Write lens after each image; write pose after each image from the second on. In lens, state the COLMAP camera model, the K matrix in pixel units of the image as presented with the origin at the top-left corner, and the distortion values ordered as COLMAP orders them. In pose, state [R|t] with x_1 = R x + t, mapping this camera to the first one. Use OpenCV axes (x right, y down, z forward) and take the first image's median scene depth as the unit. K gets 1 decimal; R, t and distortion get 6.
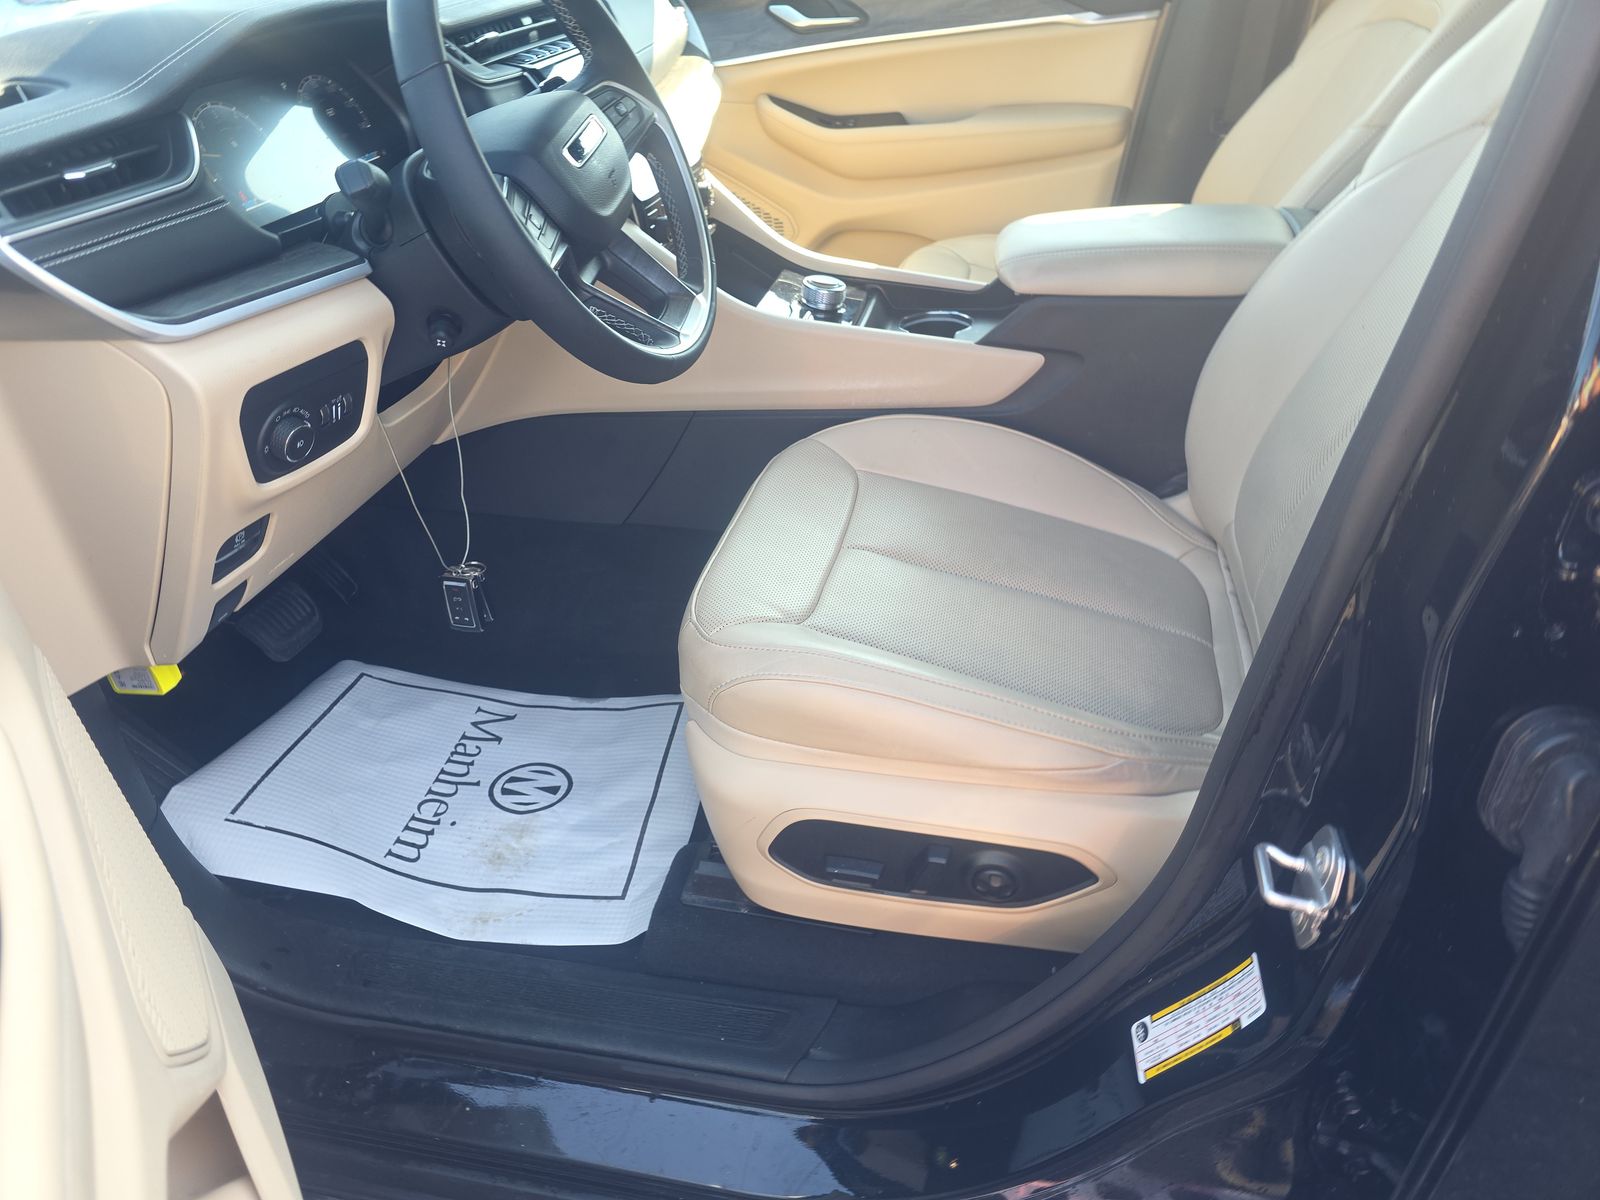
lens RADIAL K [[1072.6, 0, 792.3], [0, 1072.6, 576.3], [0, 0, 1]] dist [0.004145, 0.001019]
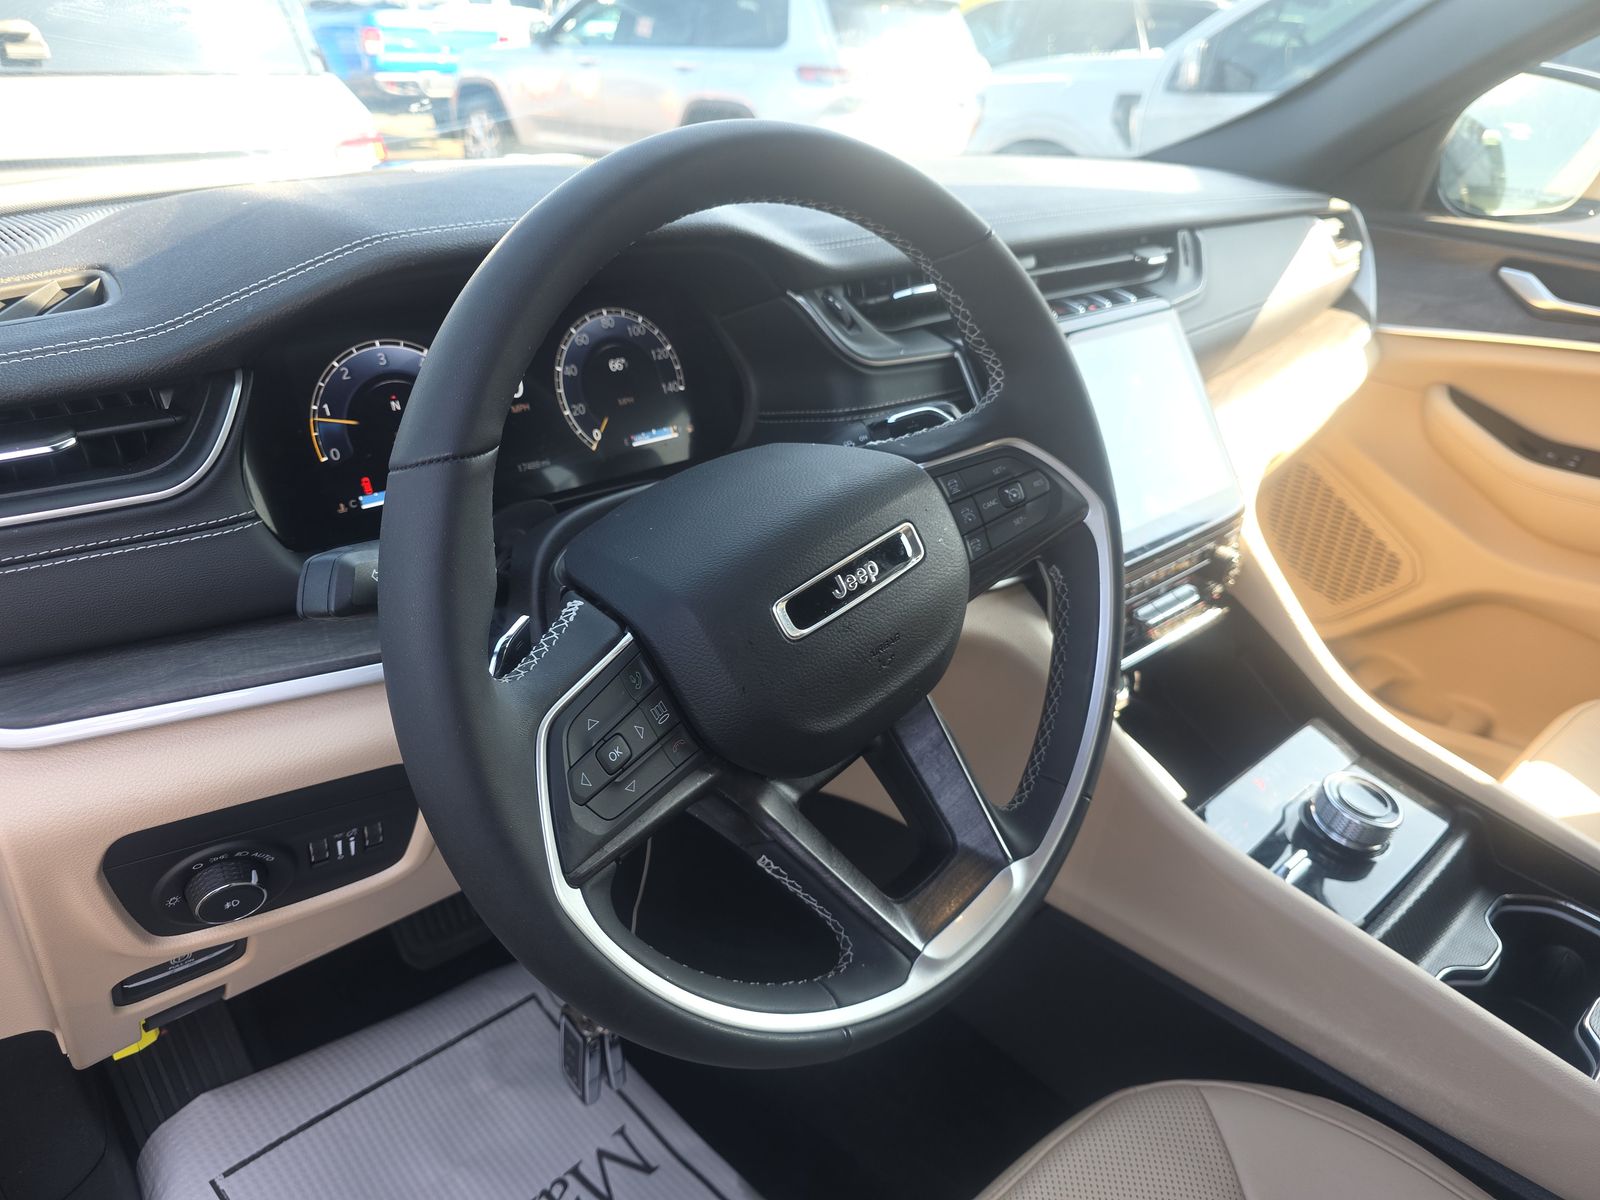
lens RADIAL K [[1064.0, 0, 800.0], [0, 1064.0, 600.0], [0, 0, 1]] dist [0.003605, 0.002082]
pose [[0.808323, 0.349986, -0.473417, 0.017250], [-0.385467, 0.922415, 0.023765, -0.272682], [0.445005, 0.163277, 0.880518, 0.378652]]
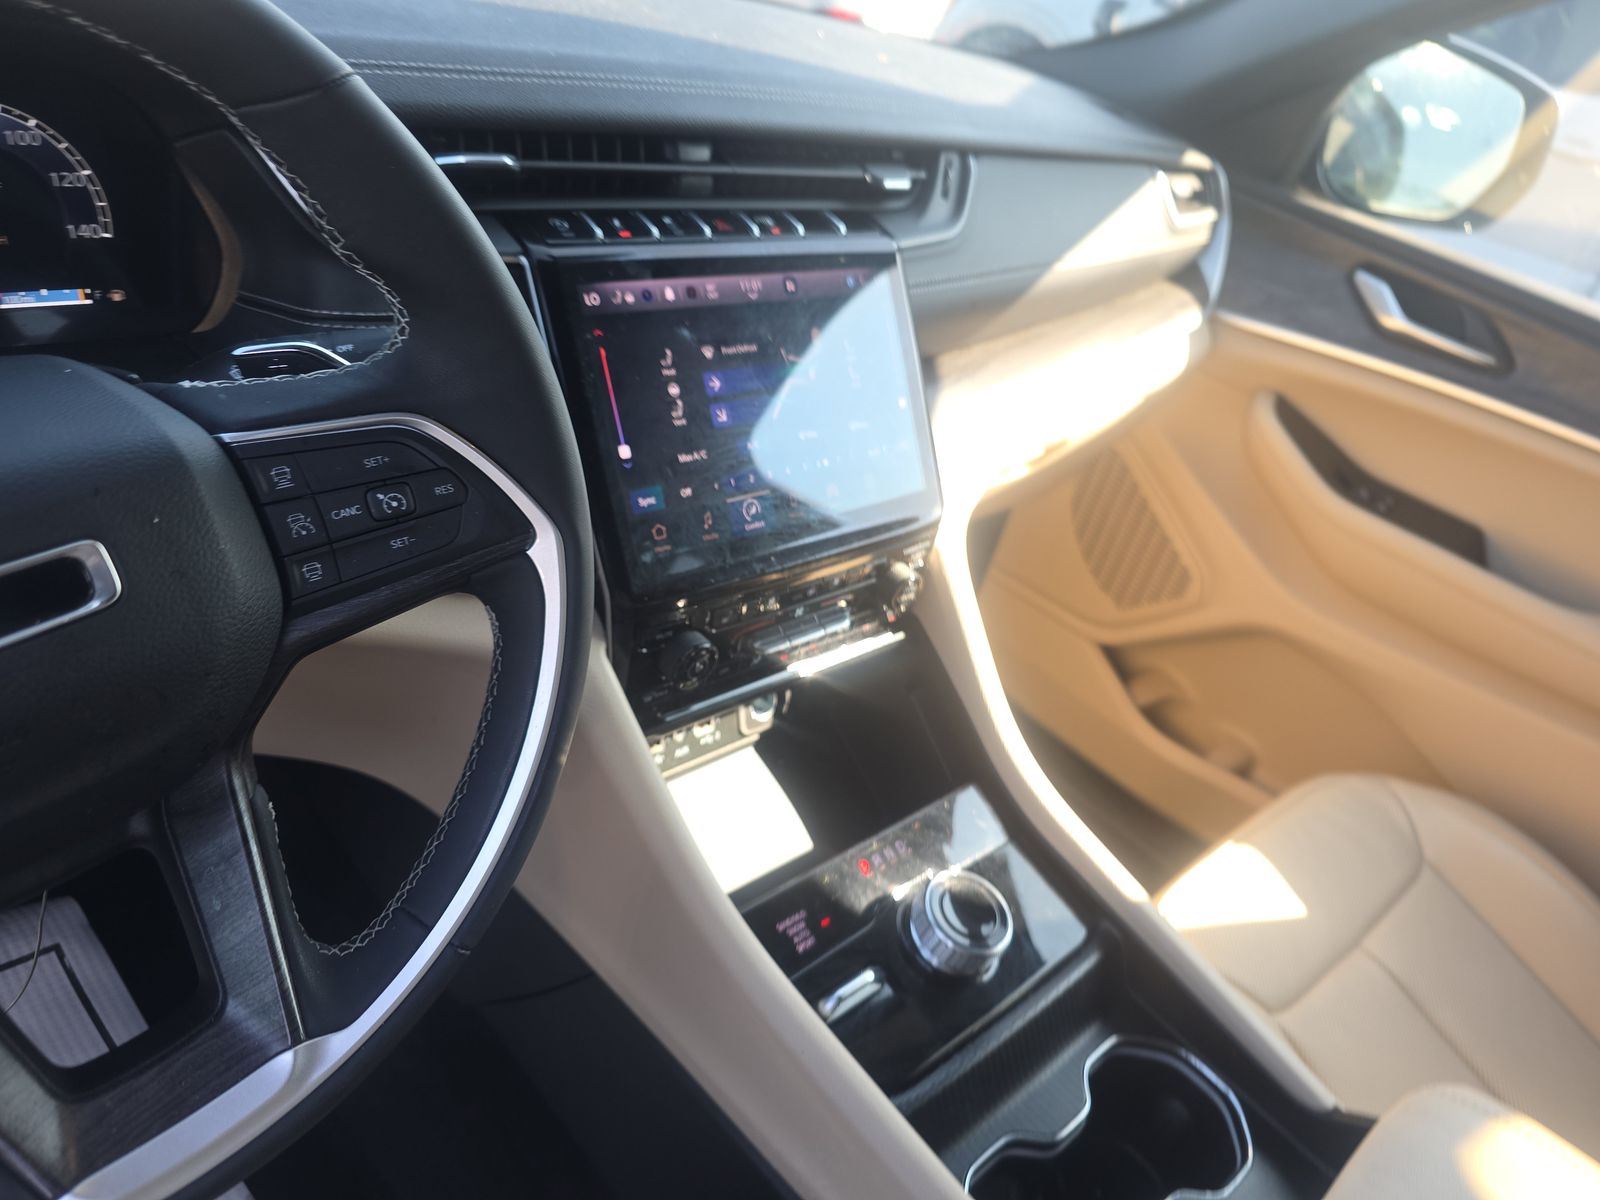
lens RADIAL K [[1078.8, 0, 800.0], [0, 1078.8, 600.0], [0, 0, 1]] dist [0.058888, -0.072165]
pose [[0.777652, 0.523958, -0.347456, 0.060012], [-0.534019, 0.842160, 0.074761, -0.377656], [0.331785, 0.127411, 0.934711, 0.536477]]
